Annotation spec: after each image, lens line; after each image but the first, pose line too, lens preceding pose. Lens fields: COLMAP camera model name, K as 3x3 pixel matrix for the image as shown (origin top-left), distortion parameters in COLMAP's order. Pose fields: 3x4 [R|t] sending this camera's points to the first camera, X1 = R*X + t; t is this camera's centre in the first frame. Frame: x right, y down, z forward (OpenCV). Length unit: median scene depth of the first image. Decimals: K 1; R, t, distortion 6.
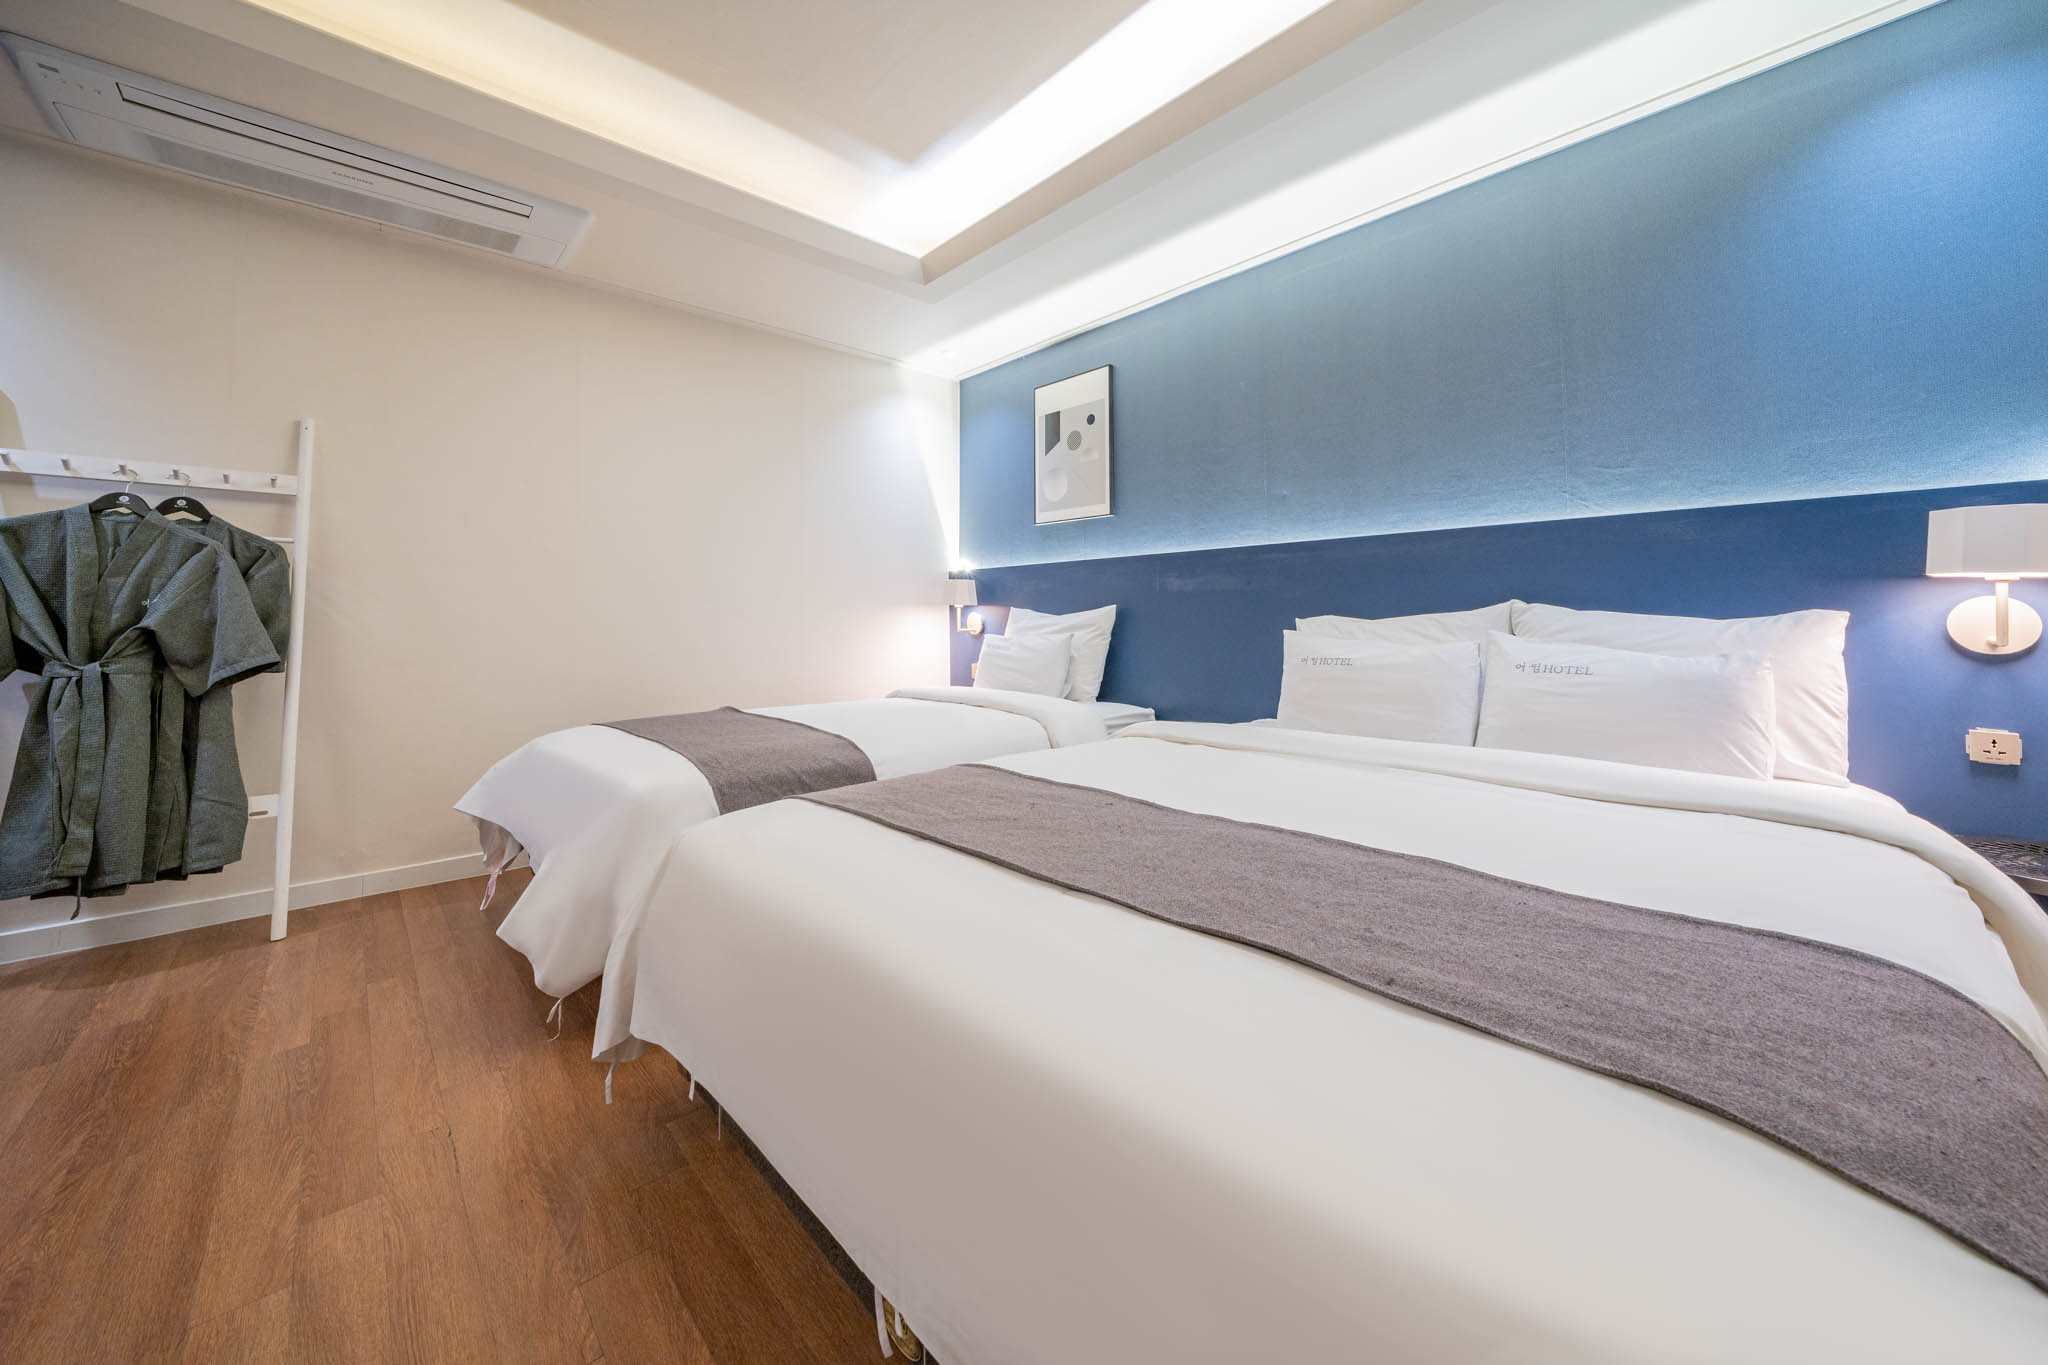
lens RADIAL K [[710.0, 0, 1024.0], [0, 710.0, 682.5], [0, 0, 1]] dist [-0.005673, -0.000120]
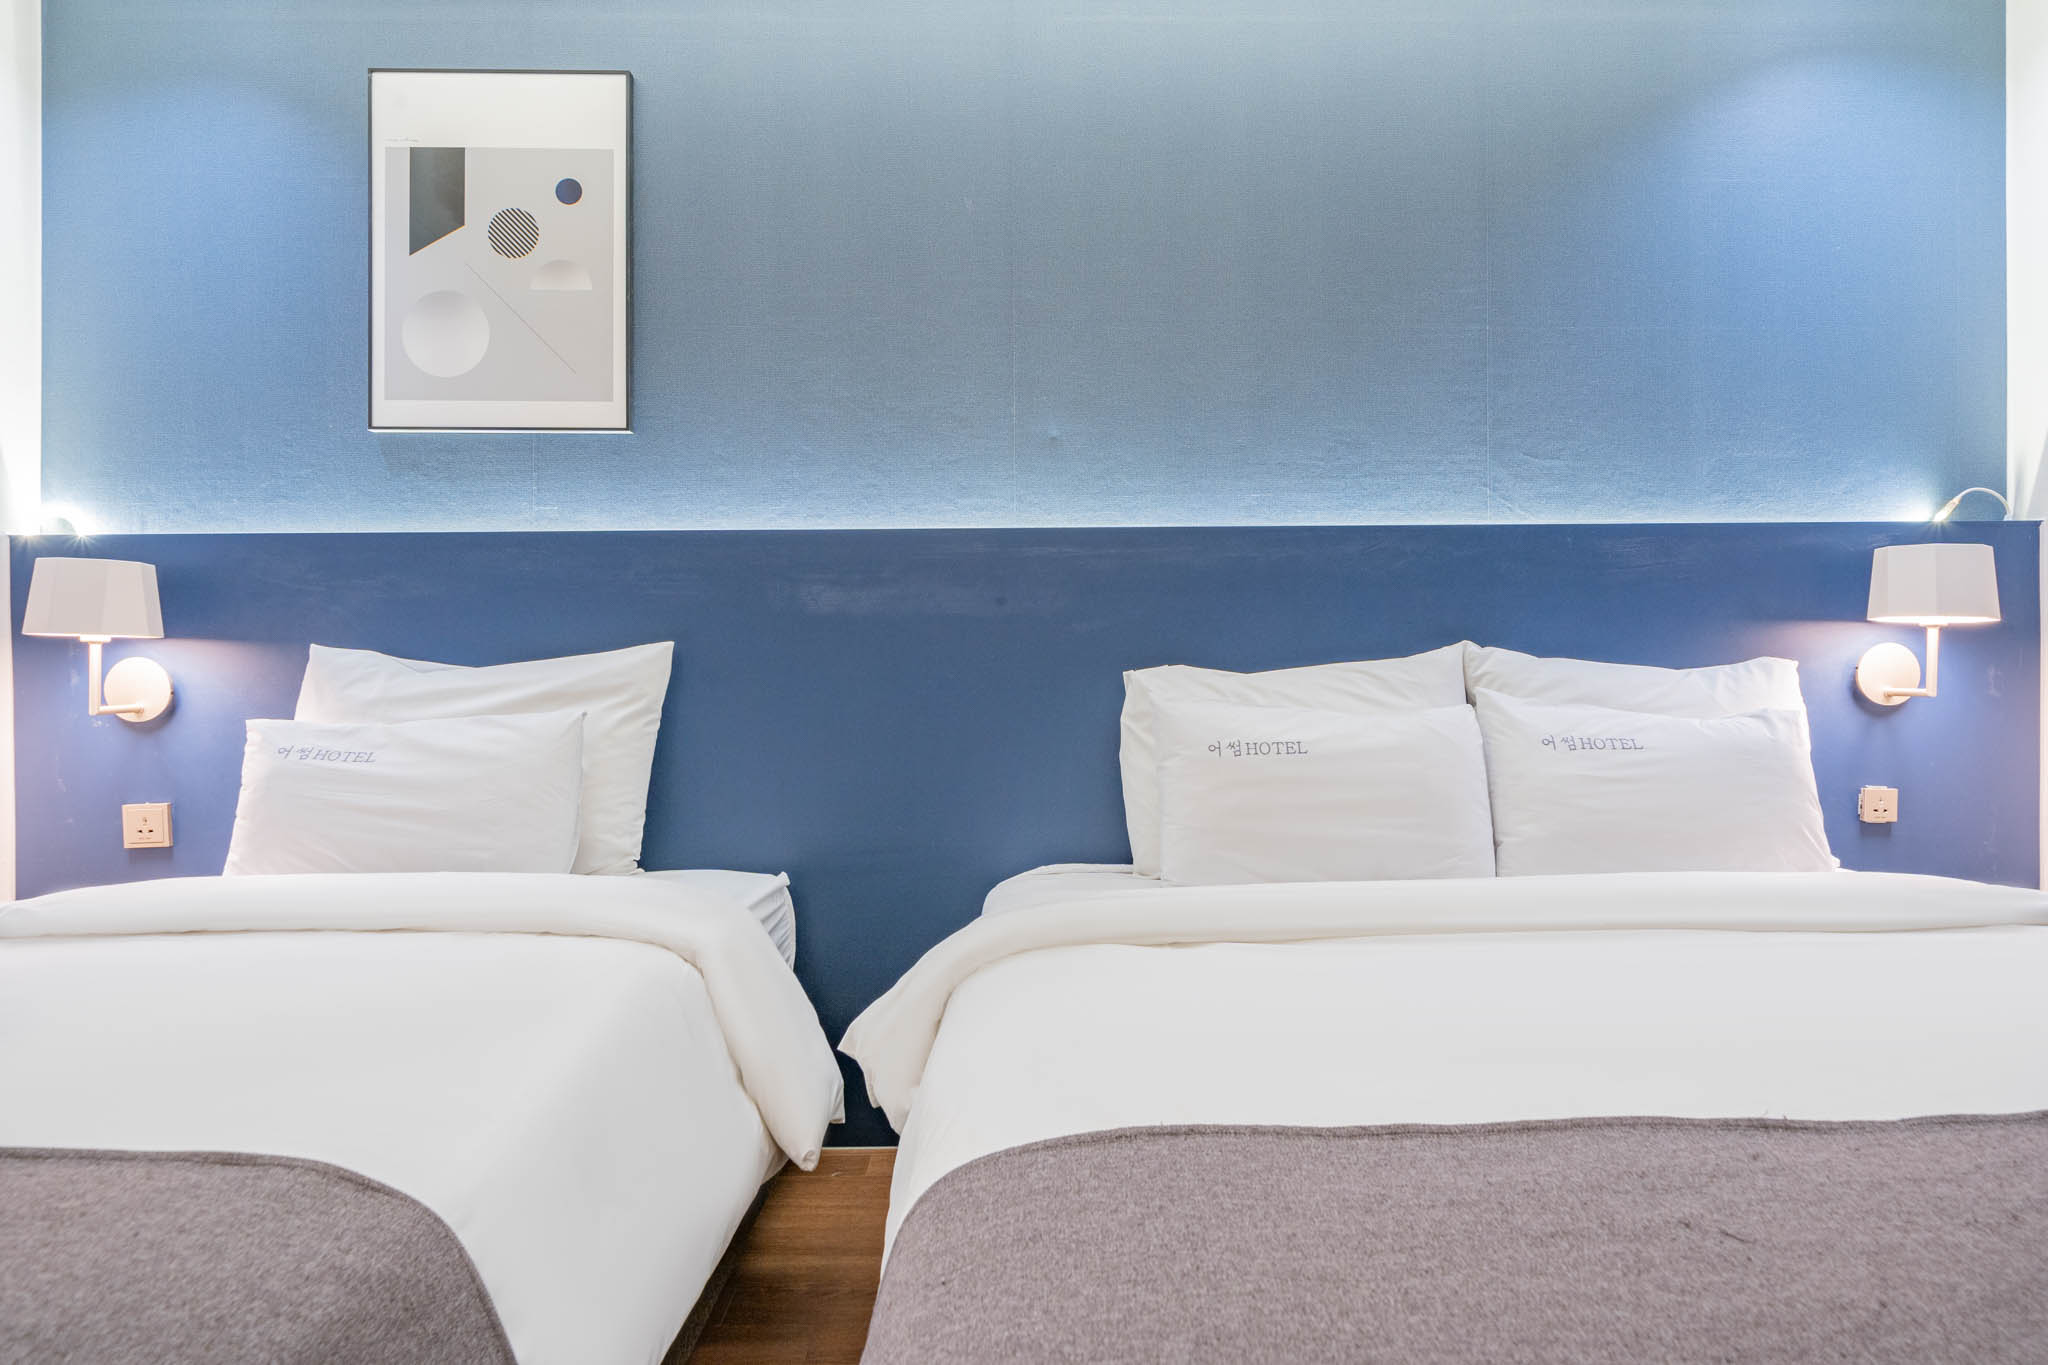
lens RADIAL K [[1175.2, 0, 1020.4], [0, 1175.2, 764.0], [0, 0, 1]] dist [-0.002577, -0.000486]
pose [[0.679327, -0.058582, 0.731494, -0.287193], [0.070133, 0.997429, 0.014748, -0.035518], [-0.730477, 0.041283, 0.681689, 0.415656]]
